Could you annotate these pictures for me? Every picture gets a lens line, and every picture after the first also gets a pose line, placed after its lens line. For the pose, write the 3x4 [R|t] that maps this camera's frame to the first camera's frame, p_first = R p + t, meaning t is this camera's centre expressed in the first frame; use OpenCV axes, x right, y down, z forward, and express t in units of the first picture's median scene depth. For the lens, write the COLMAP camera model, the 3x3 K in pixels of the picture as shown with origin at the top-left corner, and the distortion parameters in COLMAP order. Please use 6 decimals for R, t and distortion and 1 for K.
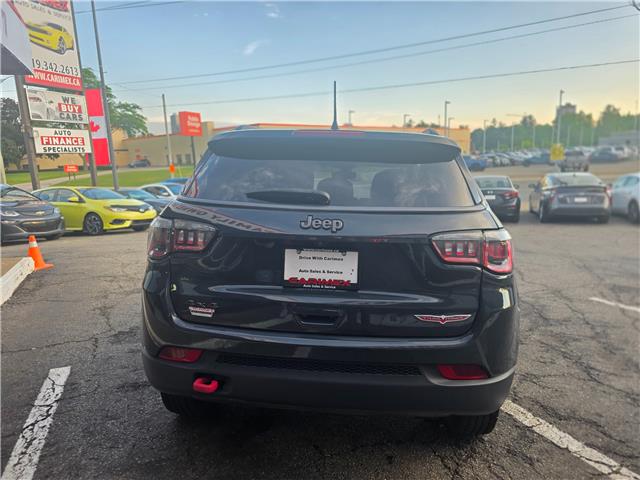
lens RADIAL K [[430.2, 0, 324.8], [0, 430.2, 240.3], [0, 0, 1]] dist [0.034900, -0.043375]
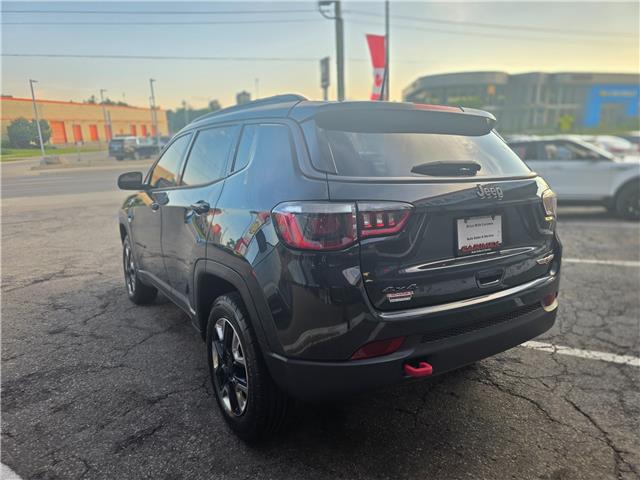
lens RADIAL K [[430.2, 0, 319.7], [0, 430.2, 245.1], [0, 0, 1]] dist [0.034900, -0.043375]
pose [[0.795257, -0.139582, 0.589985, -0.982919], [0.109541, 0.990201, 0.086614, -0.046602], [-0.596294, -0.004252, 0.802755, 0.359609]]
